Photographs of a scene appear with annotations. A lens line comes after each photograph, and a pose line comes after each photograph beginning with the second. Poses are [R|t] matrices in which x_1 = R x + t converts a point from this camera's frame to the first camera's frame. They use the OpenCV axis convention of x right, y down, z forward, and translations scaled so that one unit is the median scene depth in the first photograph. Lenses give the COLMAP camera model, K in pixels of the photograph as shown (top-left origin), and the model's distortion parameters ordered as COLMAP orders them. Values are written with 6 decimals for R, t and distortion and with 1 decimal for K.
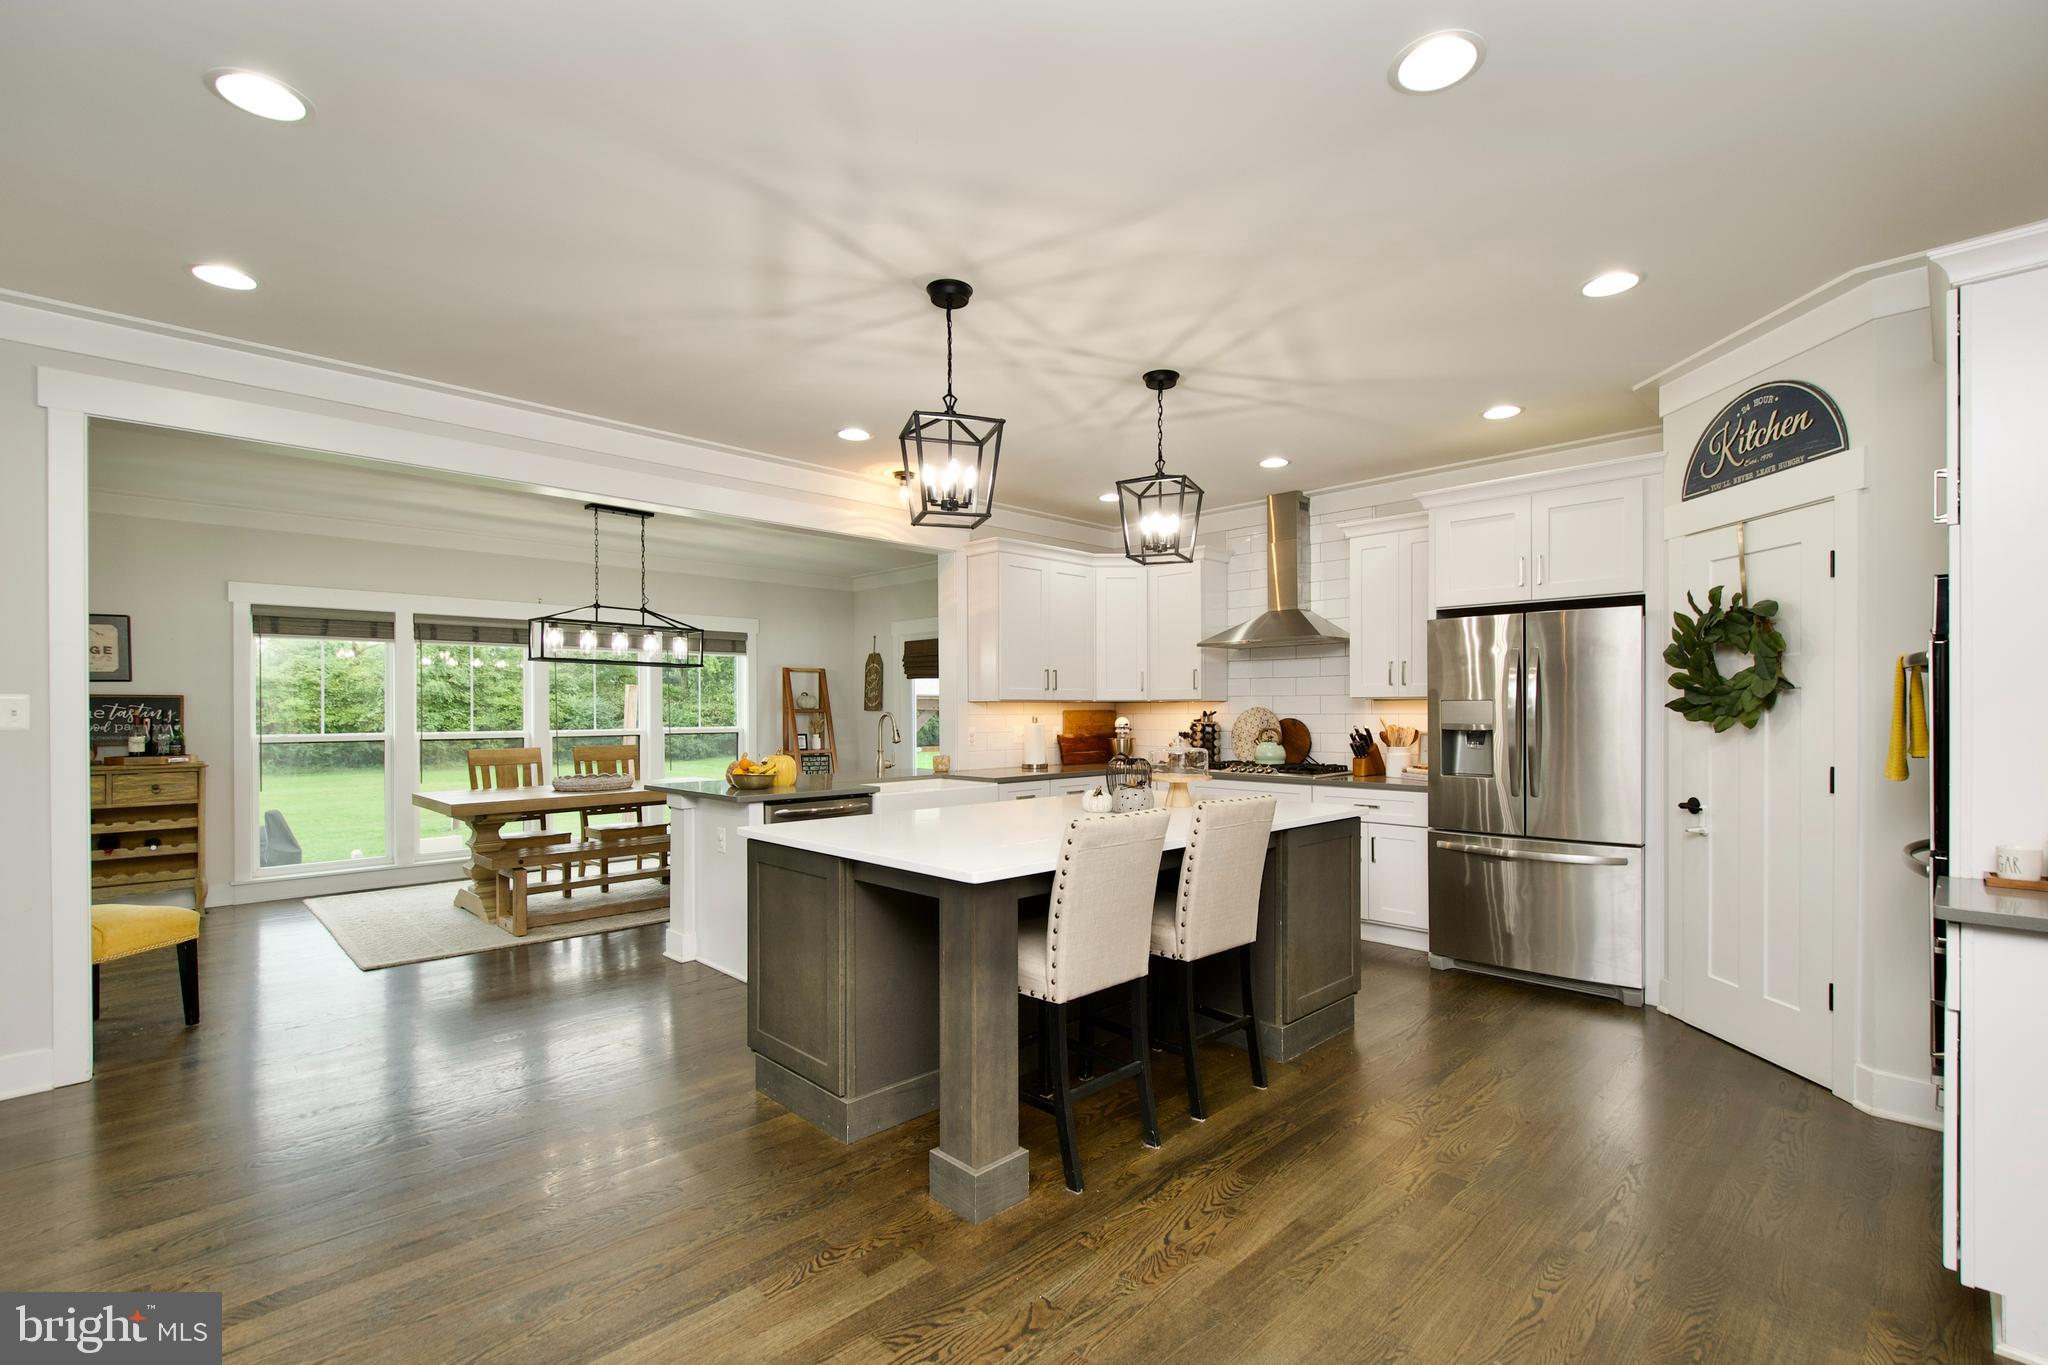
lens RADIAL K [[905.9, 0, 1040.0], [0, 905.9, 712.6], [0, 0, 1]] dist [0.015310, -0.011171]
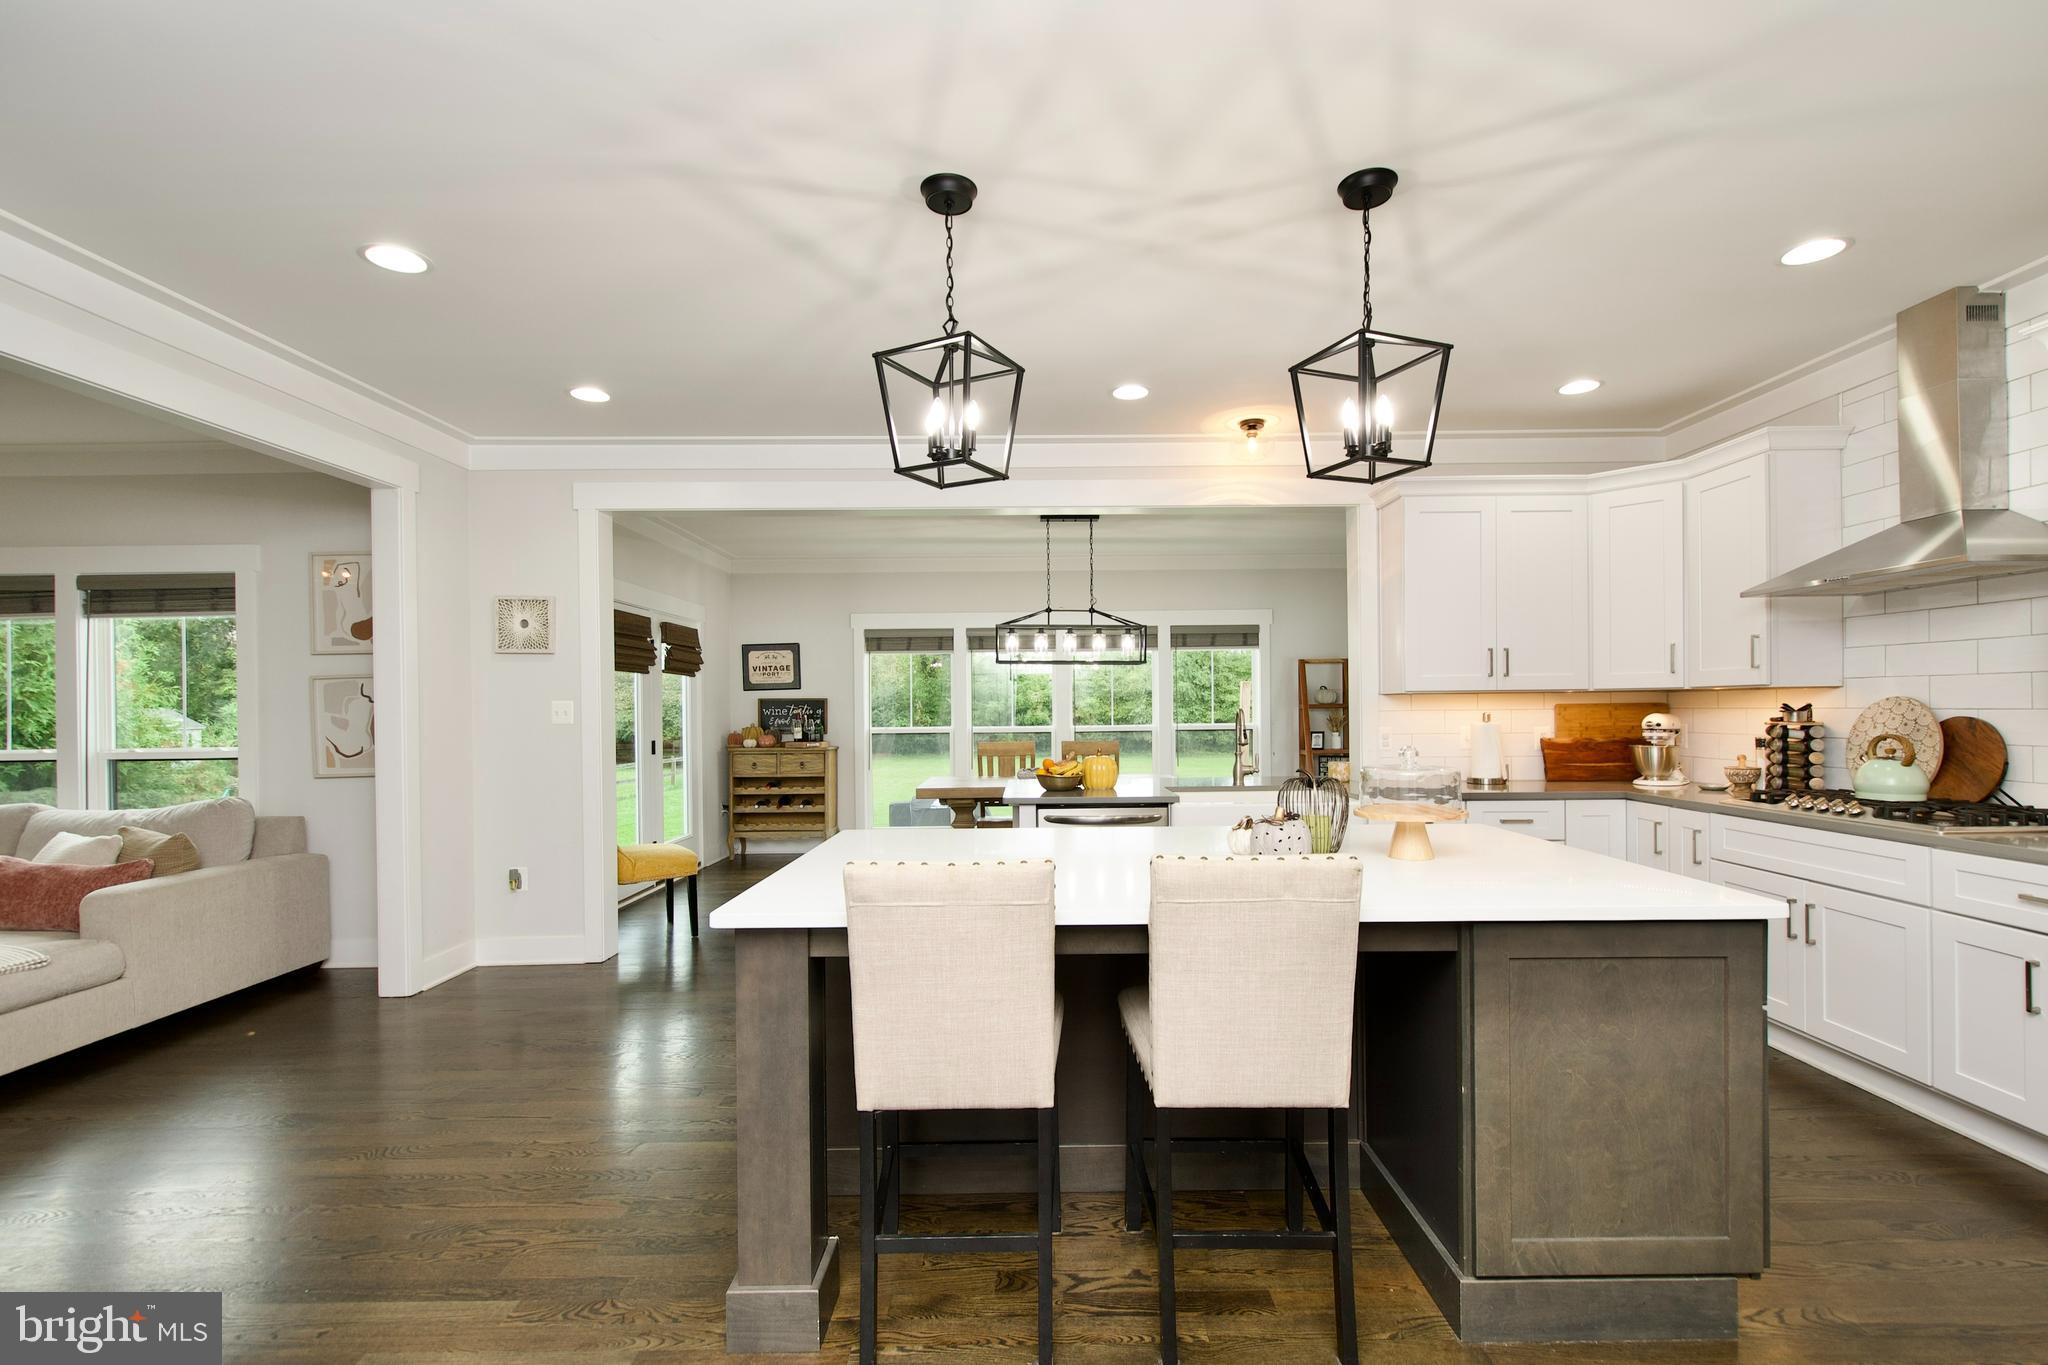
lens RADIAL K [[905.9, 0, 1040.0], [0, 905.9, 712.6], [0, 0, 1]] dist [0.015310, -0.011171]
pose [[0.714034, -0.001273, -0.700110, 0.252966], [0.005780, 0.999975, 0.004077, -0.001190], [0.700087, -0.006958, 0.714023, 0.228983]]
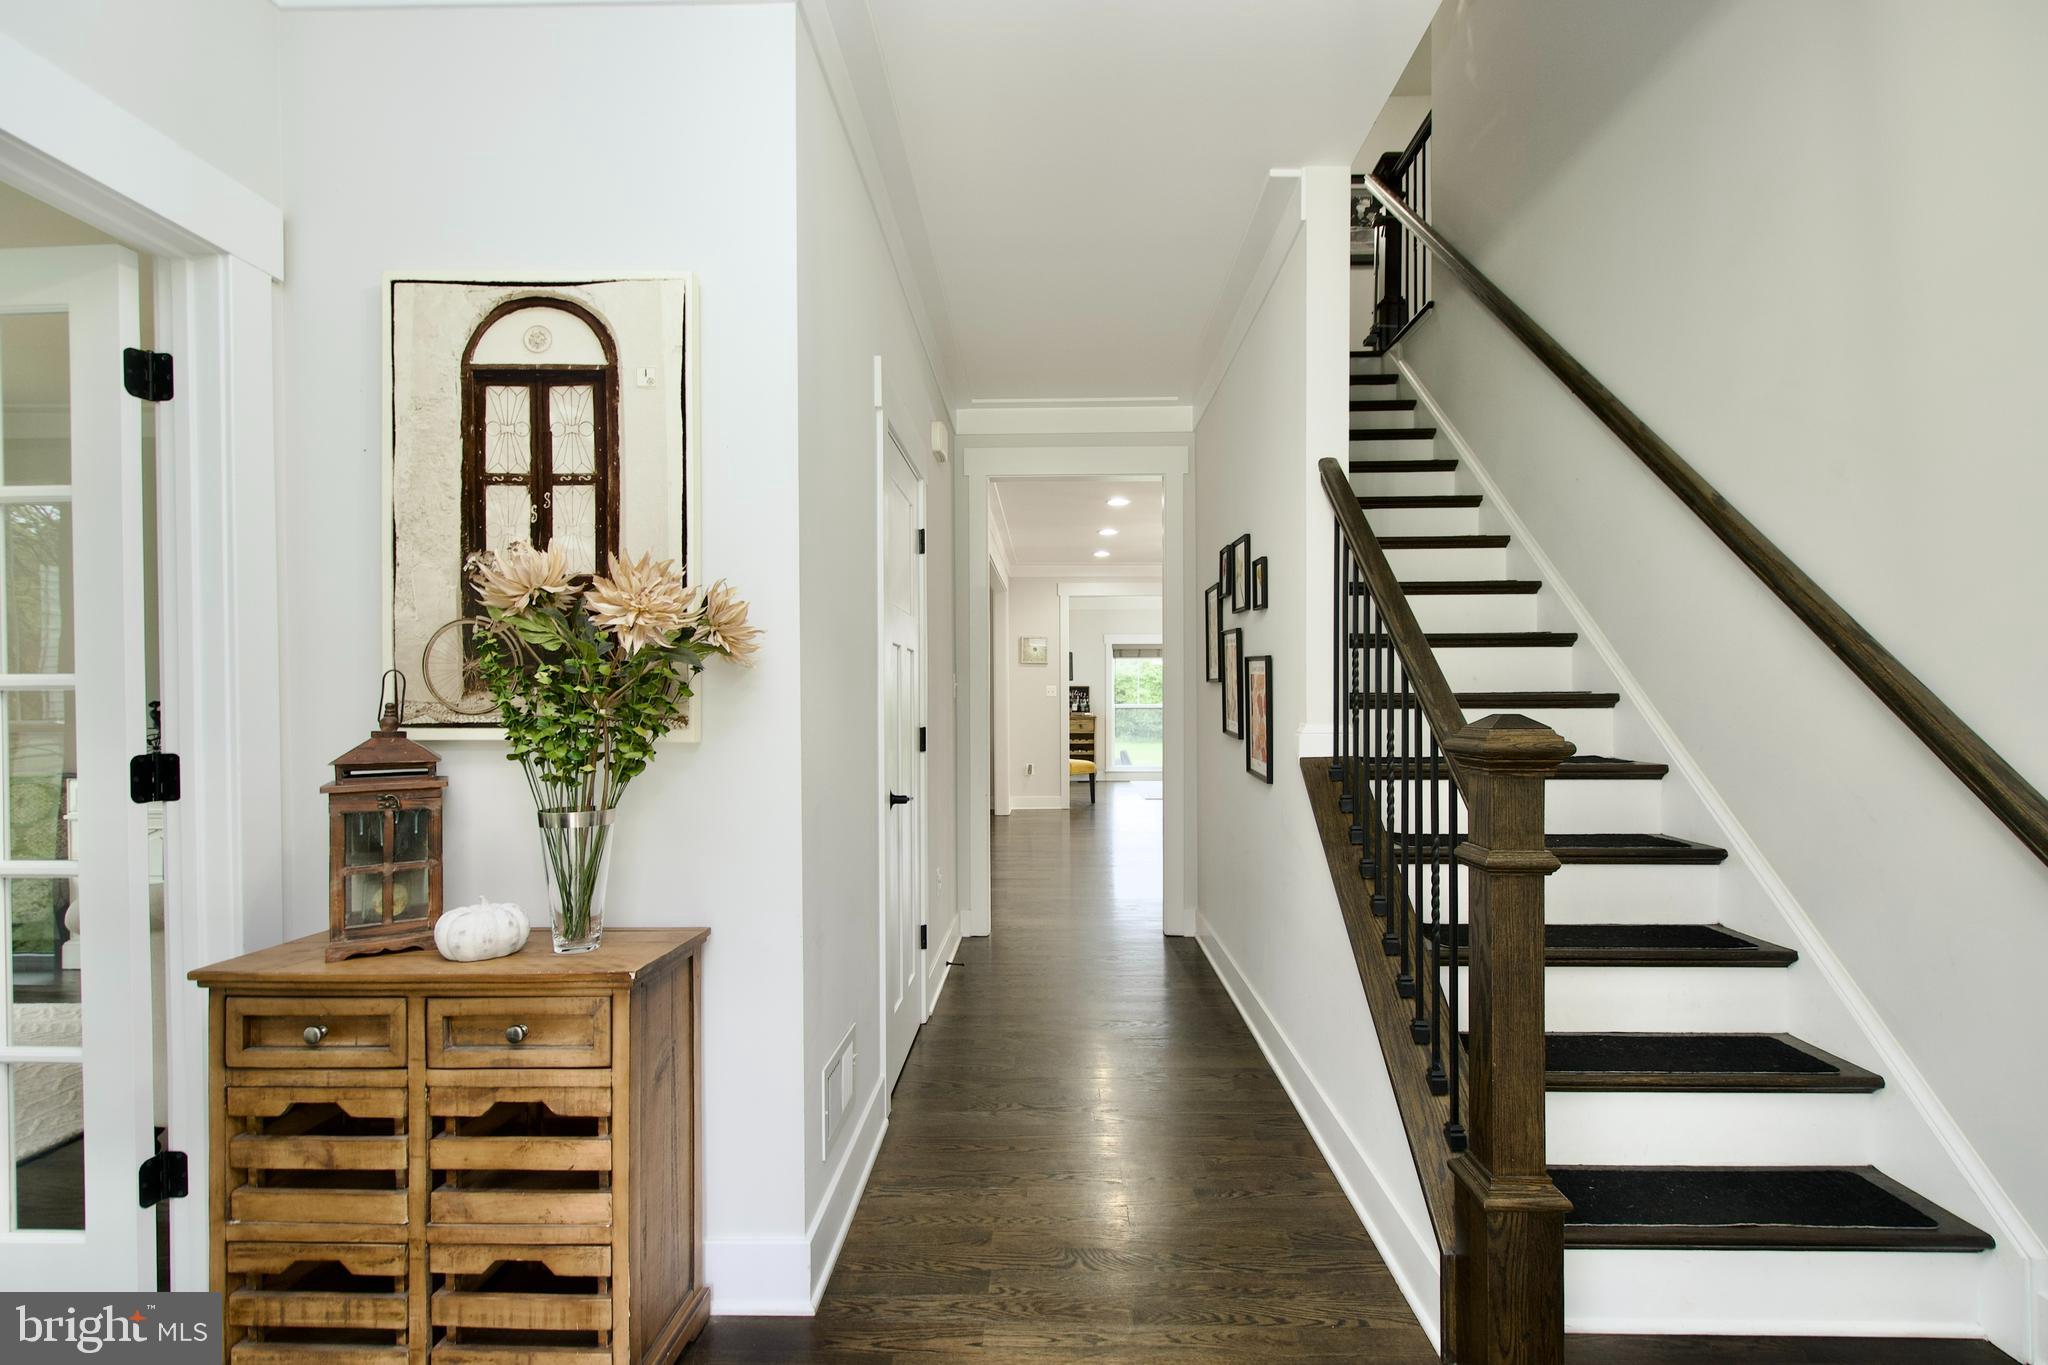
lens RADIAL K [[905.9, 0, 1040.0], [0, 905.9, 712.6], [0, 0, 1]] dist [0.015310, -0.011171]
pose [[0.695338, 0.011397, -0.718592, 0.578974], [-0.001931, 0.999900, 0.013990, 0.014970], [0.718680, -0.008341, 0.695291, -0.638976]]
